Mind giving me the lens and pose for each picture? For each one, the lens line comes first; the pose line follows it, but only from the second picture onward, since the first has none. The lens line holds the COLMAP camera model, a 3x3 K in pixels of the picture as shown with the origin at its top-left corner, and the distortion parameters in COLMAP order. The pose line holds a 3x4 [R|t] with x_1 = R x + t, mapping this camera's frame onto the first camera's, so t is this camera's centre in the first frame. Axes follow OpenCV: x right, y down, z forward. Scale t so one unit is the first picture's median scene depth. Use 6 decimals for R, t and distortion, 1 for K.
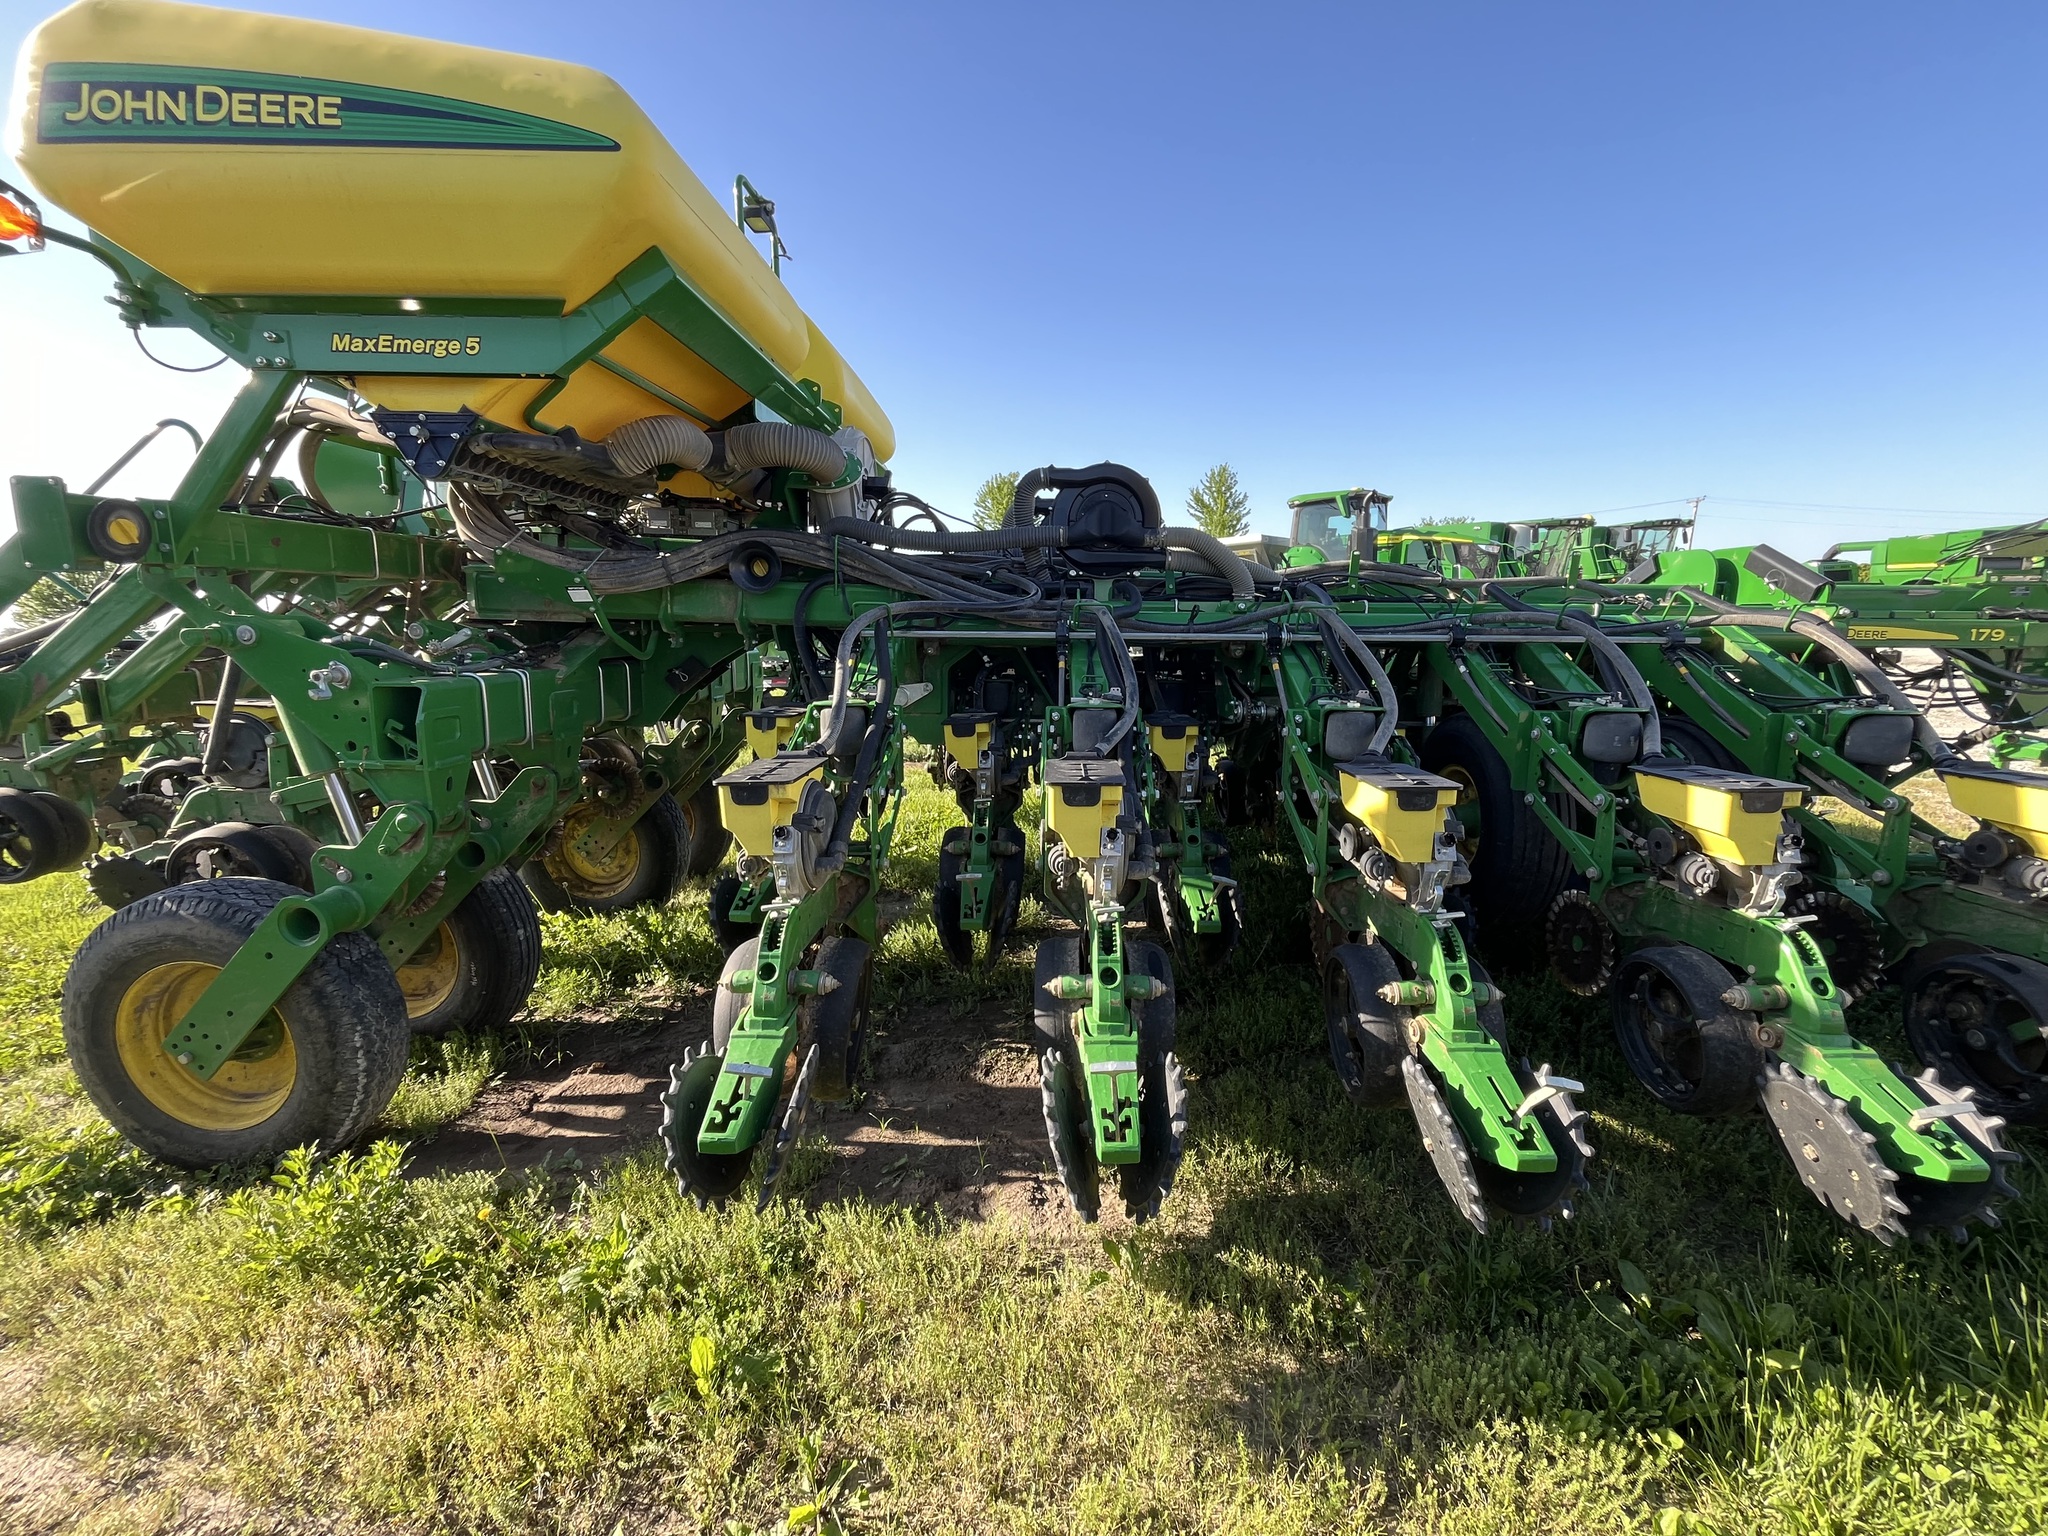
lens RADIAL K [[819.3, 0, 1026.2], [0, 819.3, 773.3], [0, 0, 1]] dist [-0.001035, -0.003675]
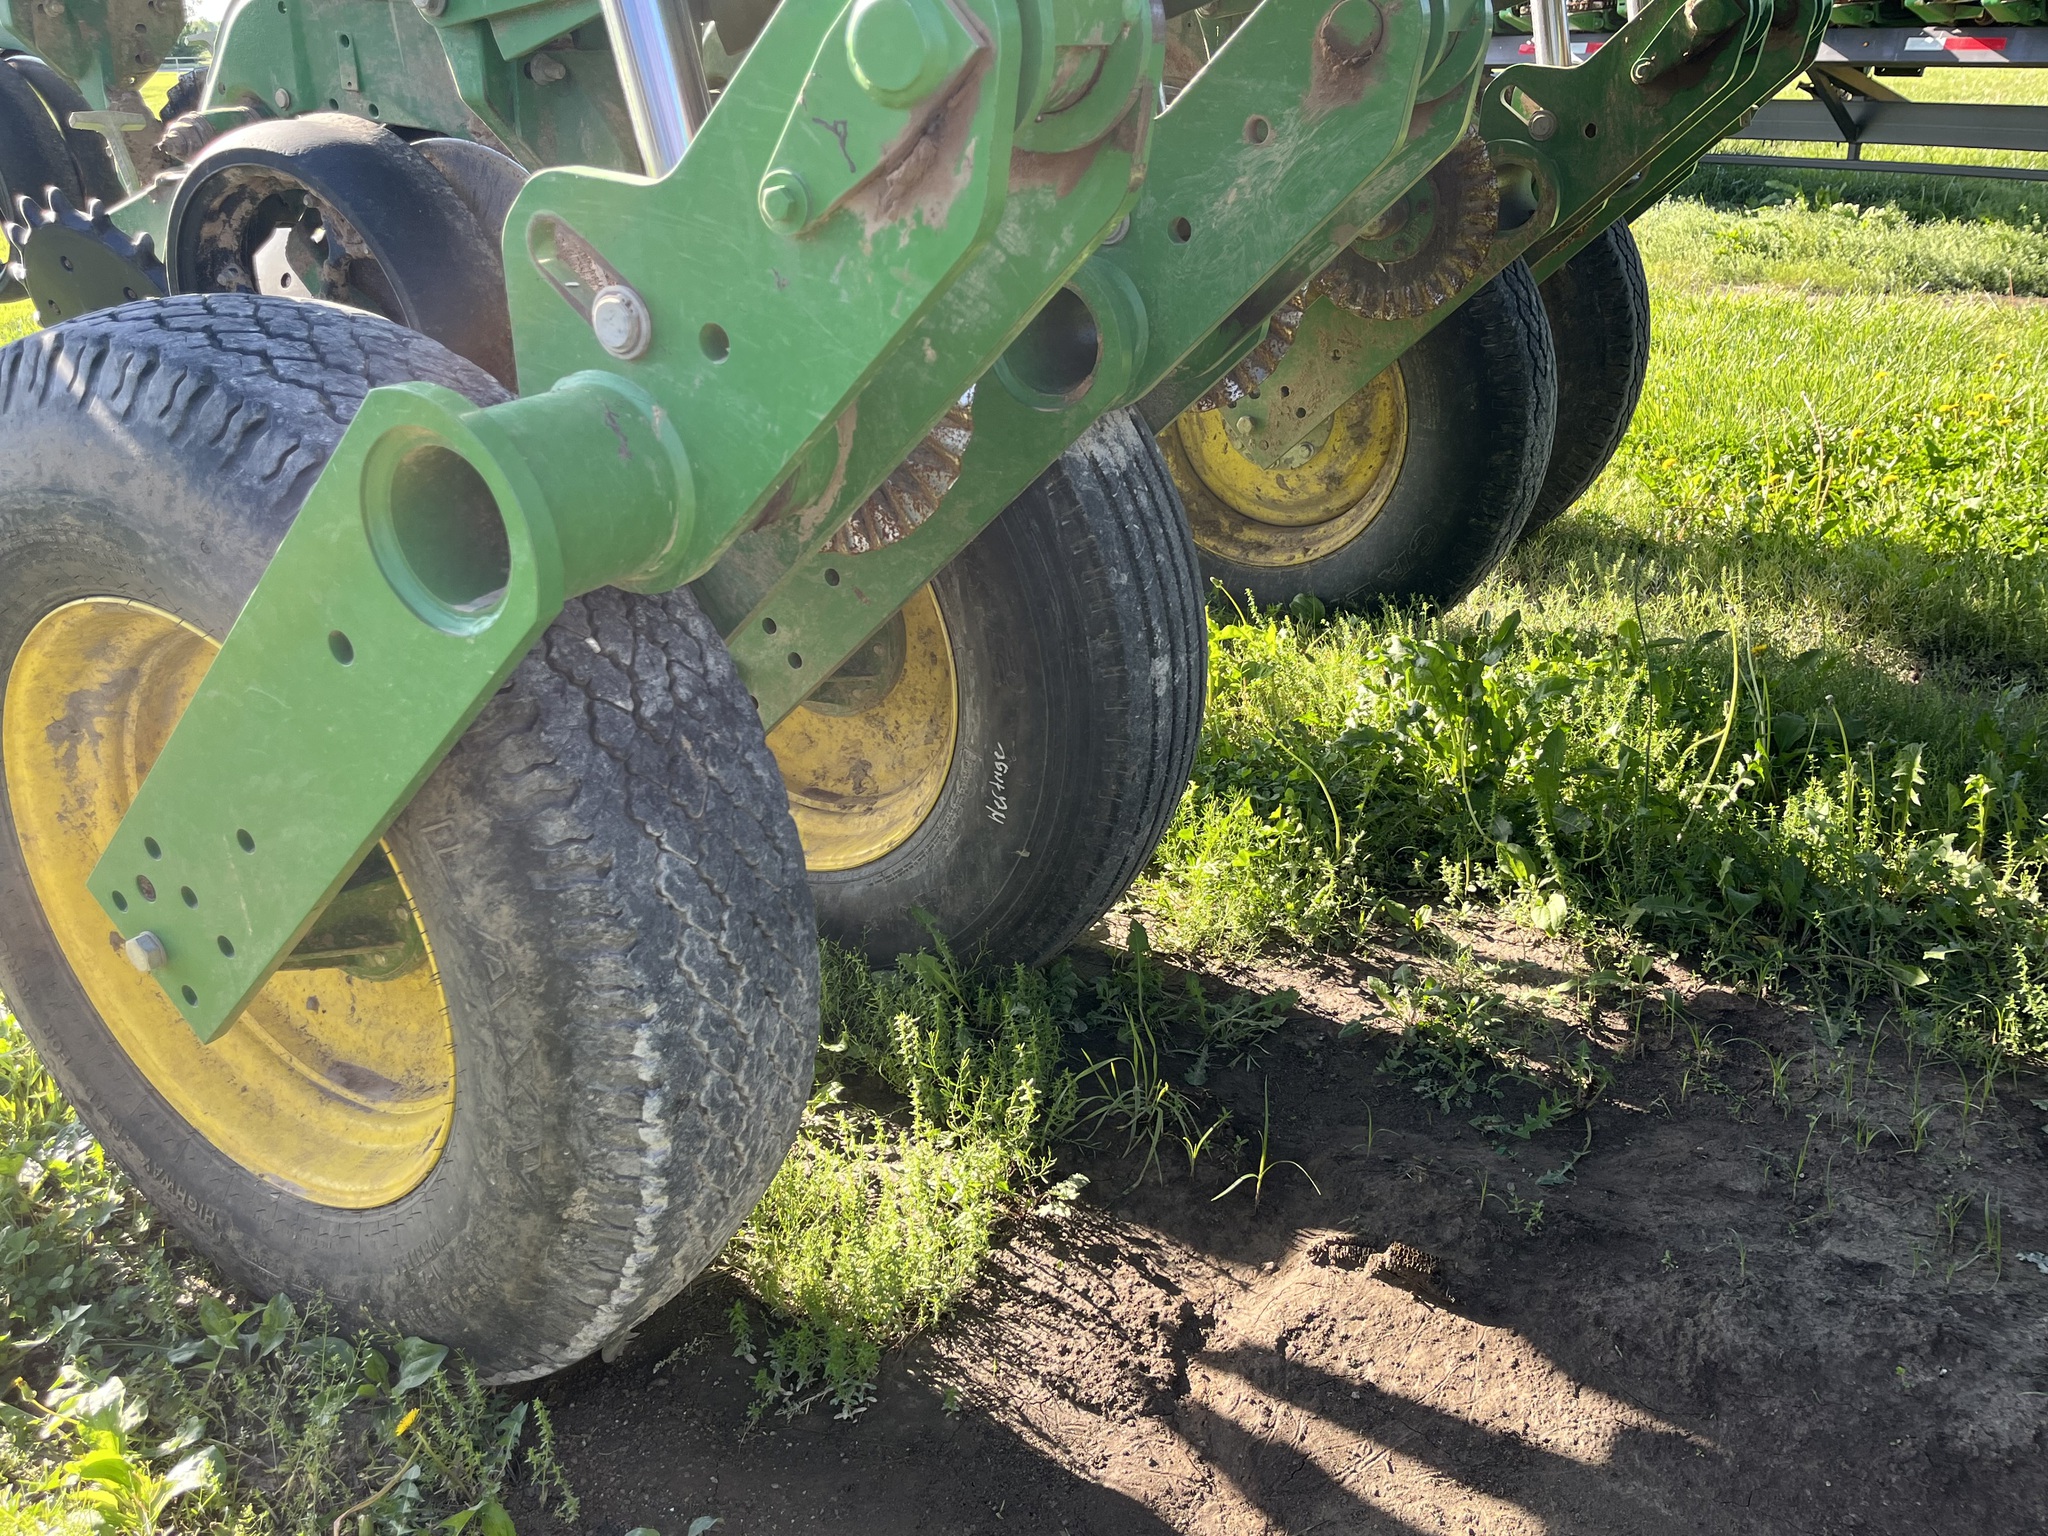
lens RADIAL K [[1539.8, 0, 1024.0], [0, 1539.8, 768.0], [0, 0, 1]] dist [0.025867, -0.006931]
pose [[0.873109, 0.221298, -0.434405, -0.492113], [-0.101815, 0.954162, 0.281439, 0.100325], [0.476775, -0.201498, 0.855619, 0.618049]]
